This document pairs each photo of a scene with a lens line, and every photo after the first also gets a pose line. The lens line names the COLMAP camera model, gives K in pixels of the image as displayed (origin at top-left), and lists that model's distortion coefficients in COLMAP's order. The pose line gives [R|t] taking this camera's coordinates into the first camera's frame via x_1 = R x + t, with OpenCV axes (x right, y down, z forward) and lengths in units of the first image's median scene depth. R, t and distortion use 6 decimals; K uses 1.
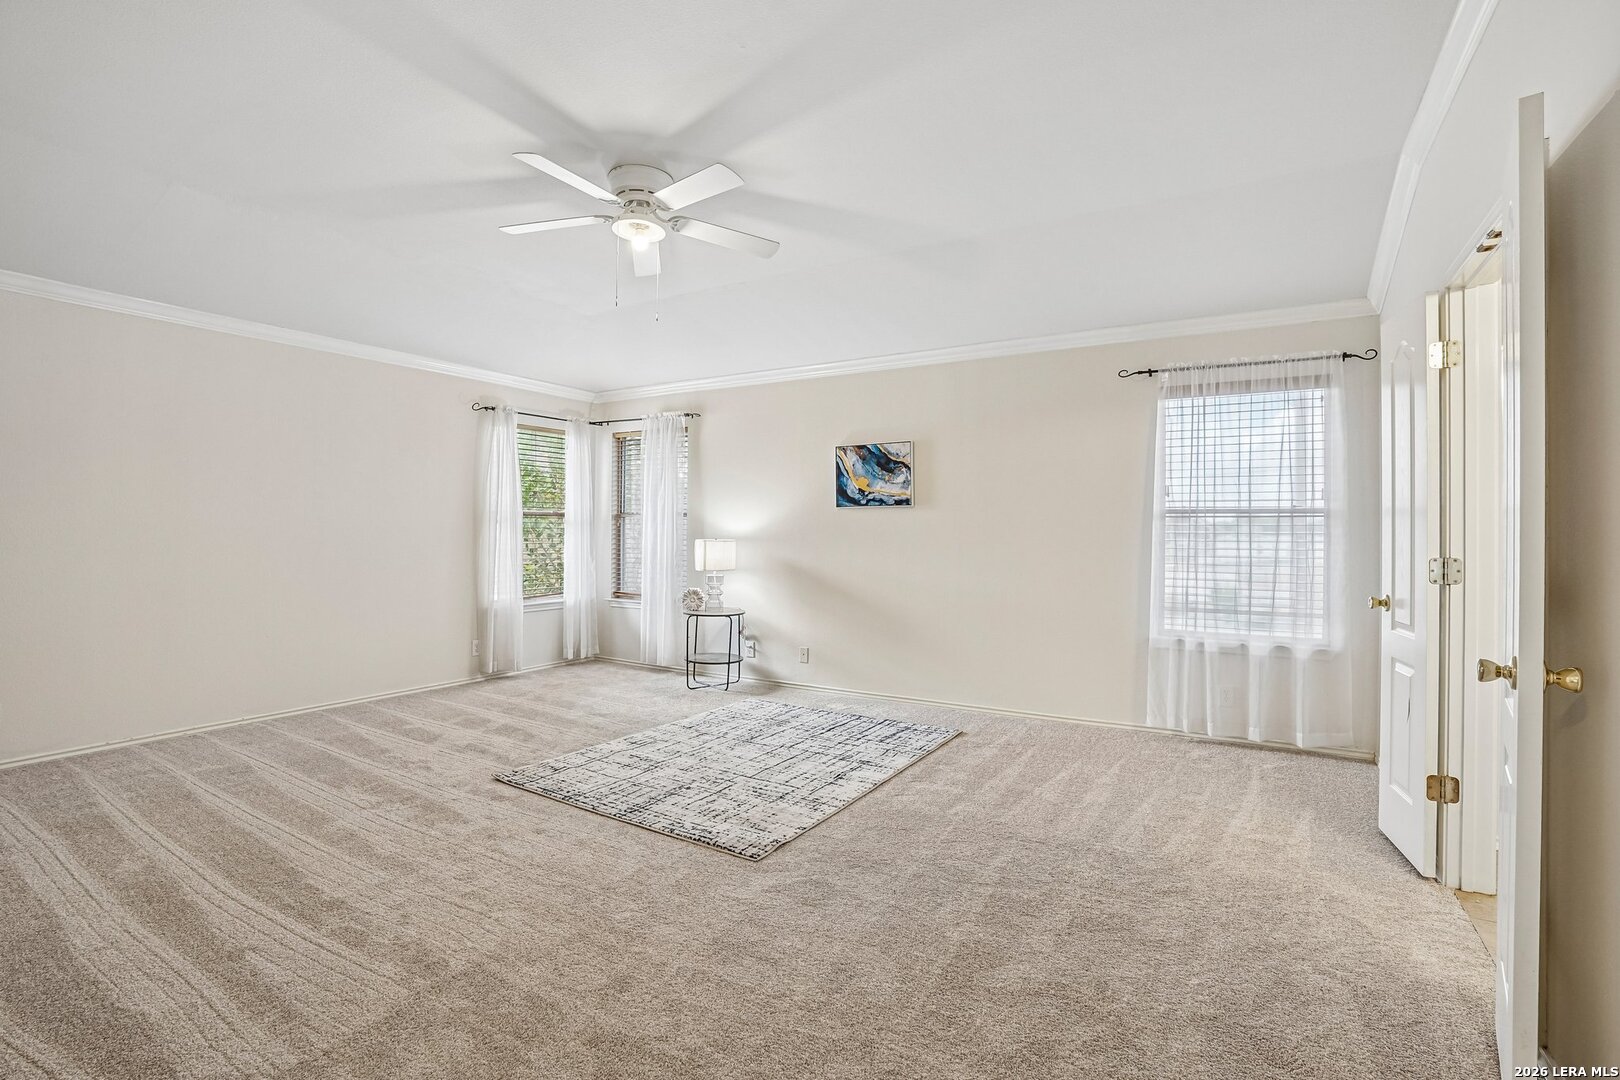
lens RADIAL K [[754.3, 0, 815.0], [0, 754.3, 535.2], [0, 0, 1]] dist [-0.057171, 0.017988]
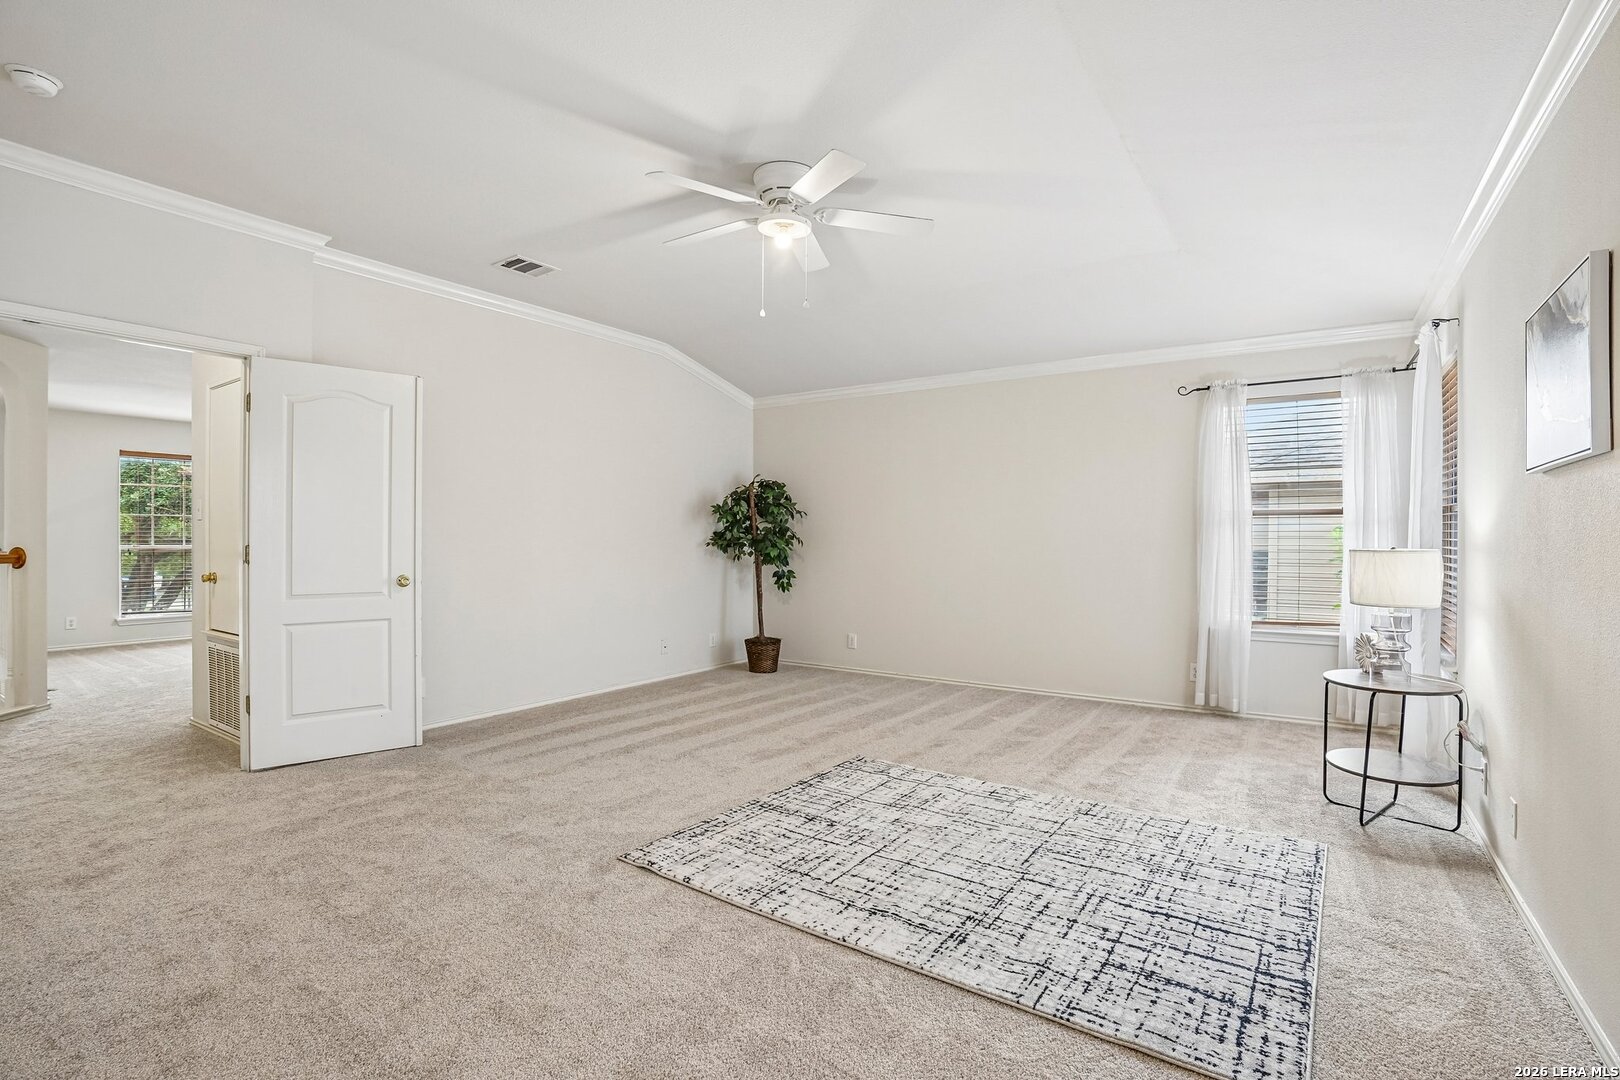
lens RADIAL K [[754.3, 0, 804.6], [0, 754.3, 528.9], [0, 0, 1]] dist [-0.057171, 0.017988]
pose [[-0.062575, -0.012236, -0.997965, 0.610505], [-0.011844, 0.999864, -0.011516, 0.002857], [0.997970, 0.011099, -0.062711, 0.882469]]
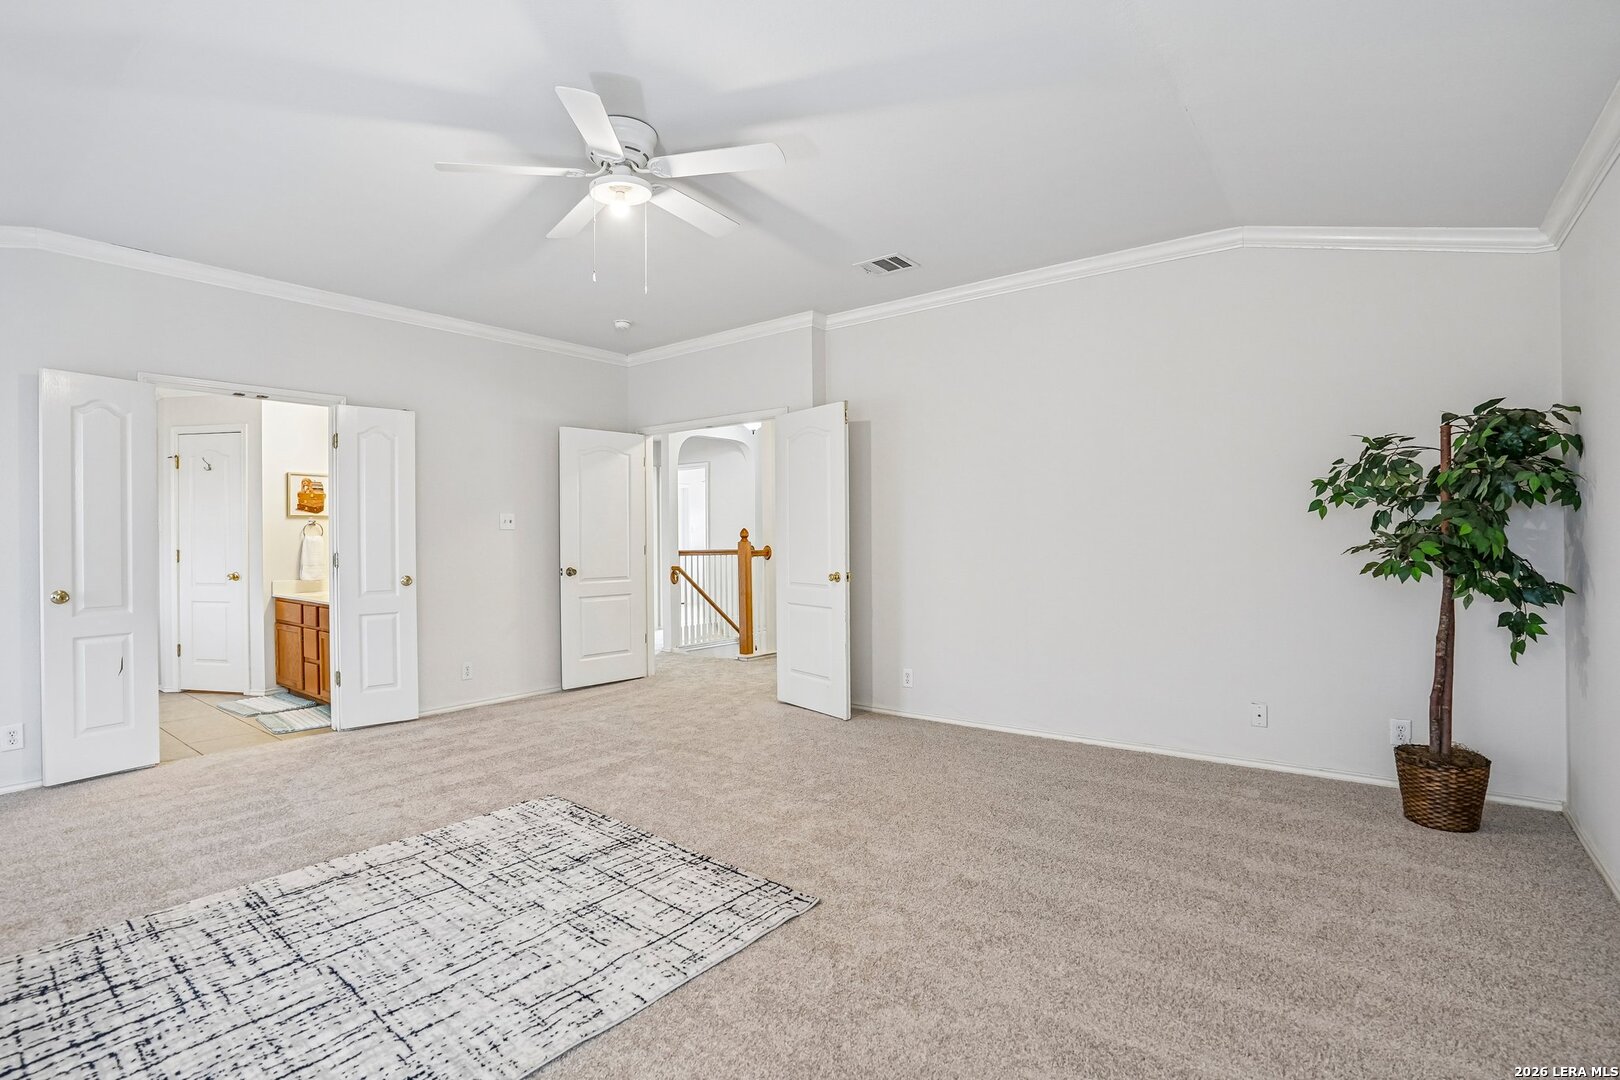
lens RADIAL K [[754.3, 0, 821.1], [0, 754.3, 551.0], [0, 0, 1]] dist [-0.057171, 0.017988]
pose [[-0.994662, -0.001596, 0.103174, -0.452921], [0.000843, 0.999721, 0.023590, -0.008981], [-0.103183, 0.023551, -0.994384, 1.496581]]
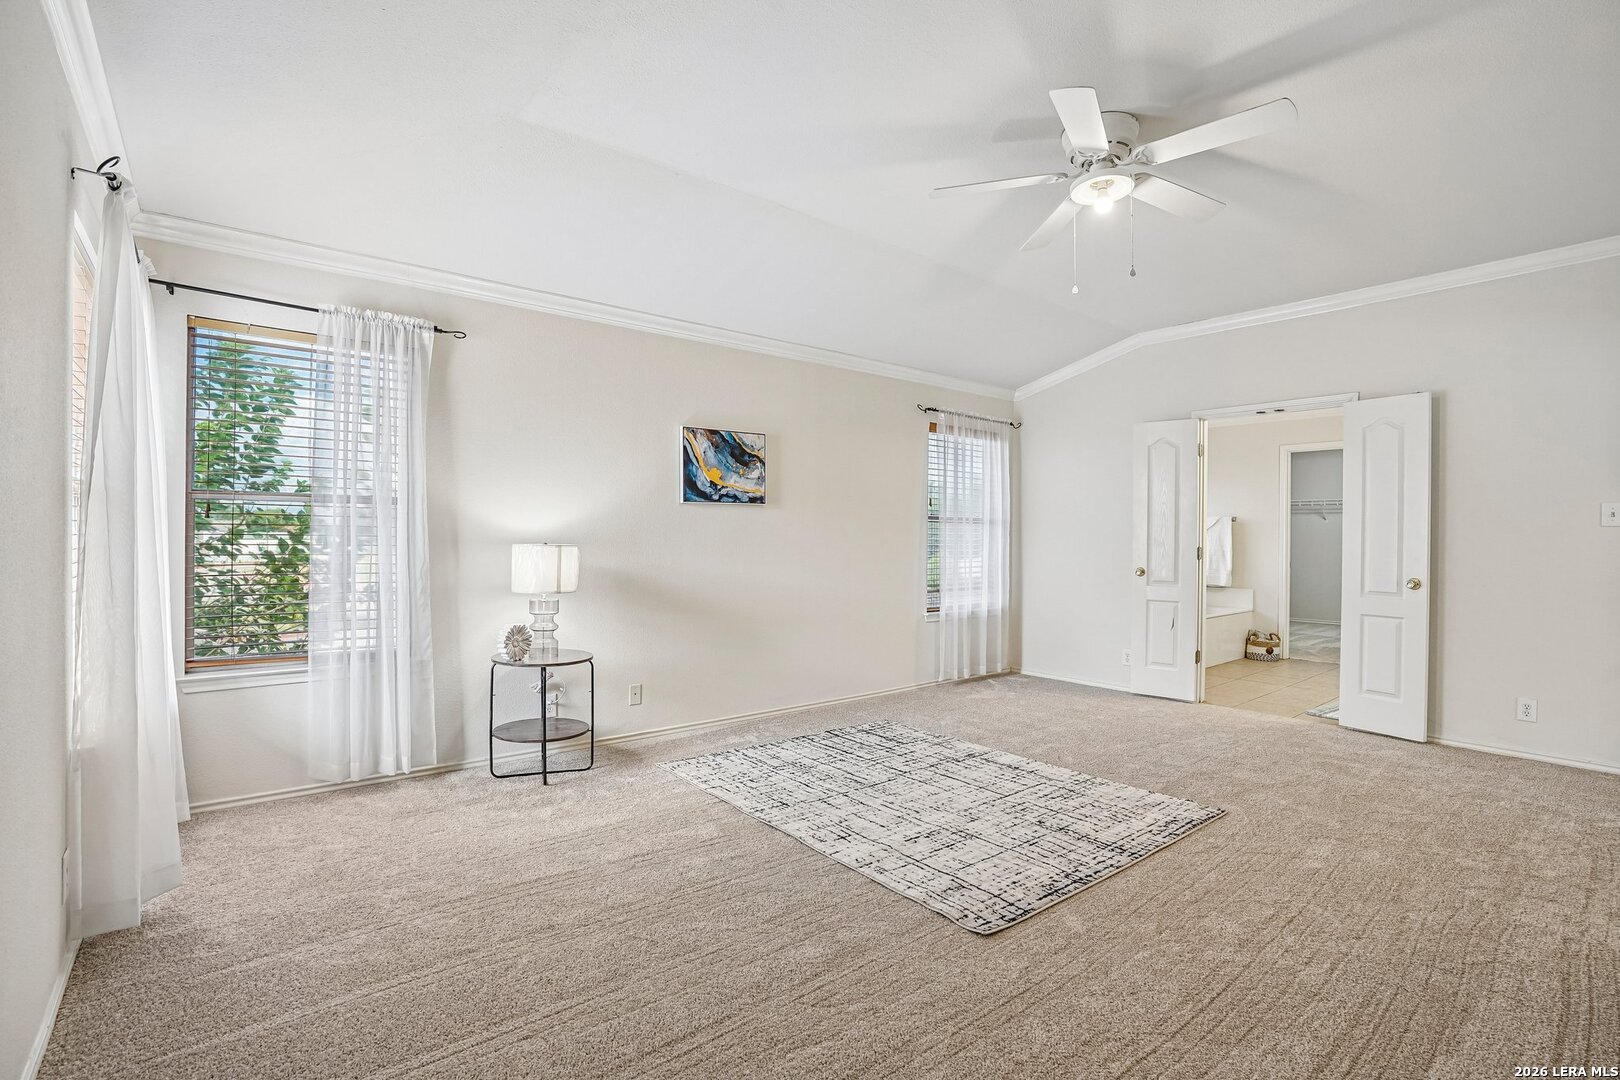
lens RADIAL K [[754.3, 0, 812.4], [0, 754.3, 531.5], [0, 0, 1]] dist [-0.057171, 0.017988]
pose [[0.328394, 0.000528, 0.944541, -0.948337], [-0.000068, 1.000000, -0.000536, -0.006740], [-0.944541, 0.000112, 0.328394, 0.835653]]
